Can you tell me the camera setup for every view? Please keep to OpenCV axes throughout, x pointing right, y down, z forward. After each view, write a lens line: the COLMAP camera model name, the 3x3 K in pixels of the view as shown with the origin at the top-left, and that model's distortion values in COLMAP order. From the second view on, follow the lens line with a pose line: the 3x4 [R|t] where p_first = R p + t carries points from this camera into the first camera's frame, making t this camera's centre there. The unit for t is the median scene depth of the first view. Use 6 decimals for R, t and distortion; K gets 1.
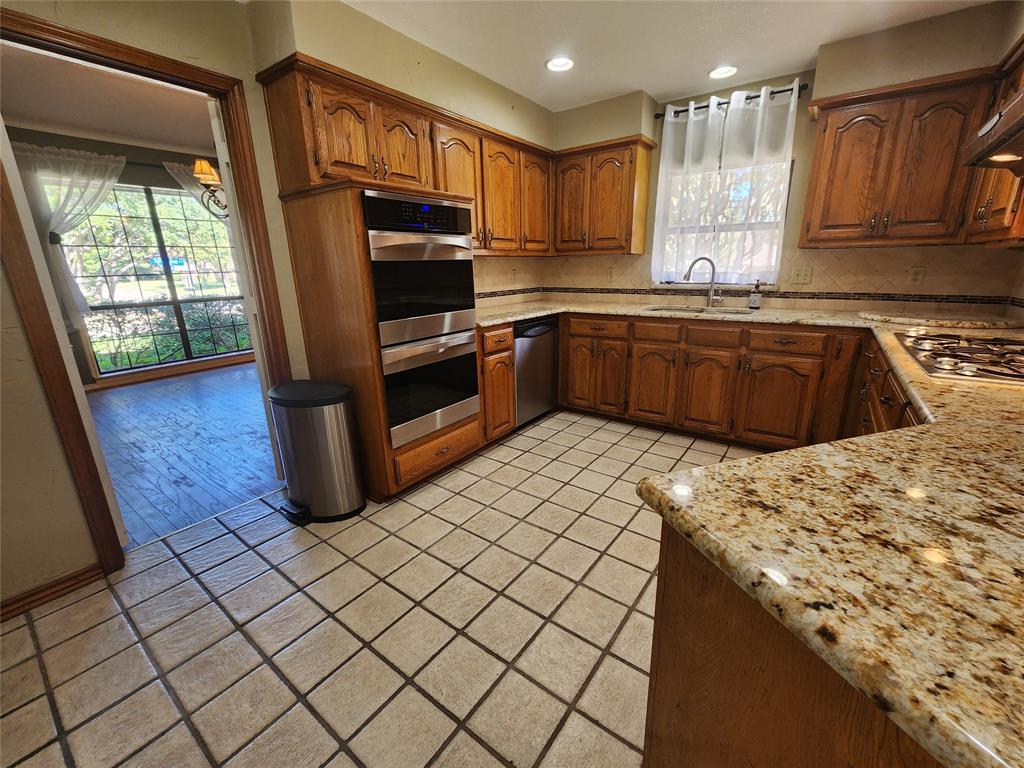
lens RADIAL K [[419.5, 0, 514.3], [0, 419.5, 383.0], [0, 0, 1]] dist [-0.000926, 0.000024]
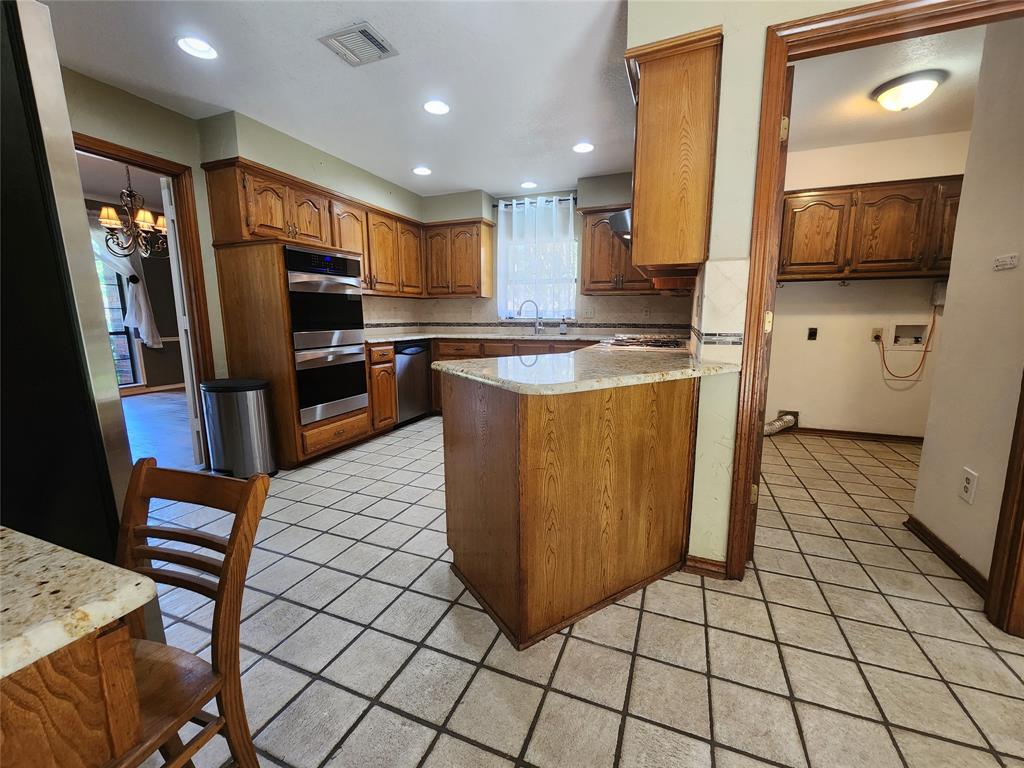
lens RADIAL K [[419.5, 0, 515.8], [0, 419.5, 381.5], [0, 0, 1]] dist [-0.000926, 0.000024]
pose [[0.967296, -0.022824, 0.252622, 0.032196], [0.053432, 0.991931, -0.114971, 0.150156], [-0.247960, 0.124709, 0.960710, -0.364590]]
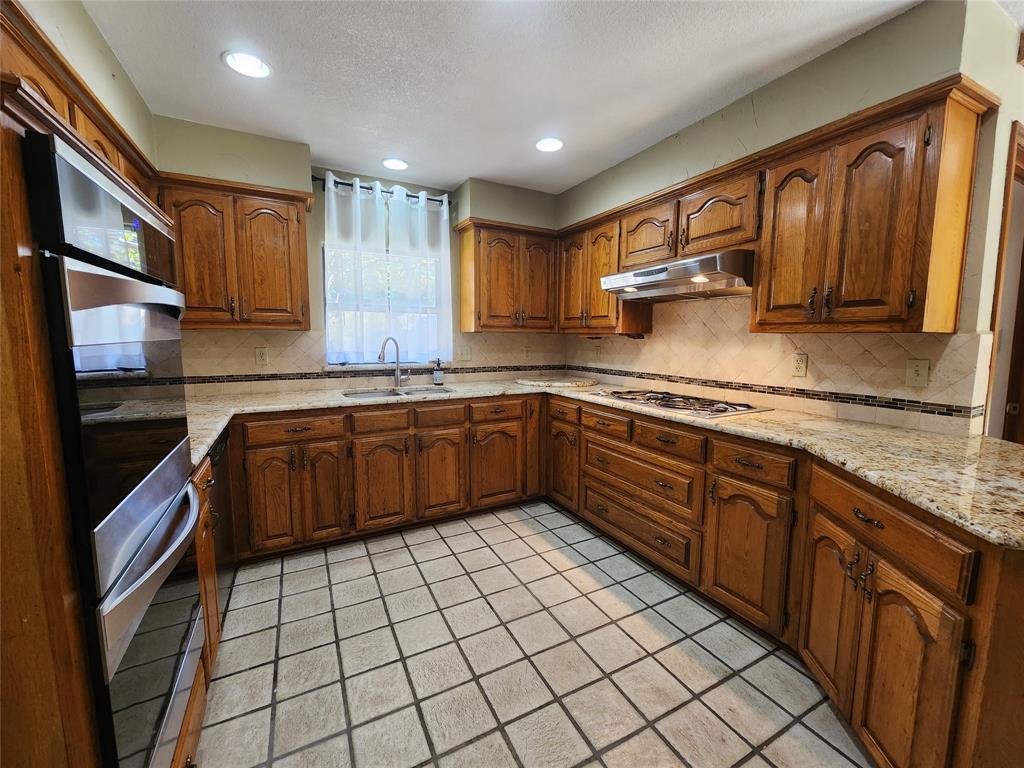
lens RADIAL K [[419.5, 0, 514.3], [0, 419.5, 379.1], [0, 0, 1]] dist [-0.000926, 0.000024]
pose [[0.439830, -0.072827, 0.895123, -0.298055], [0.229628, 0.972695, -0.033693, -0.112179], [-0.868228, 0.220364, 0.444544, 0.359906]]
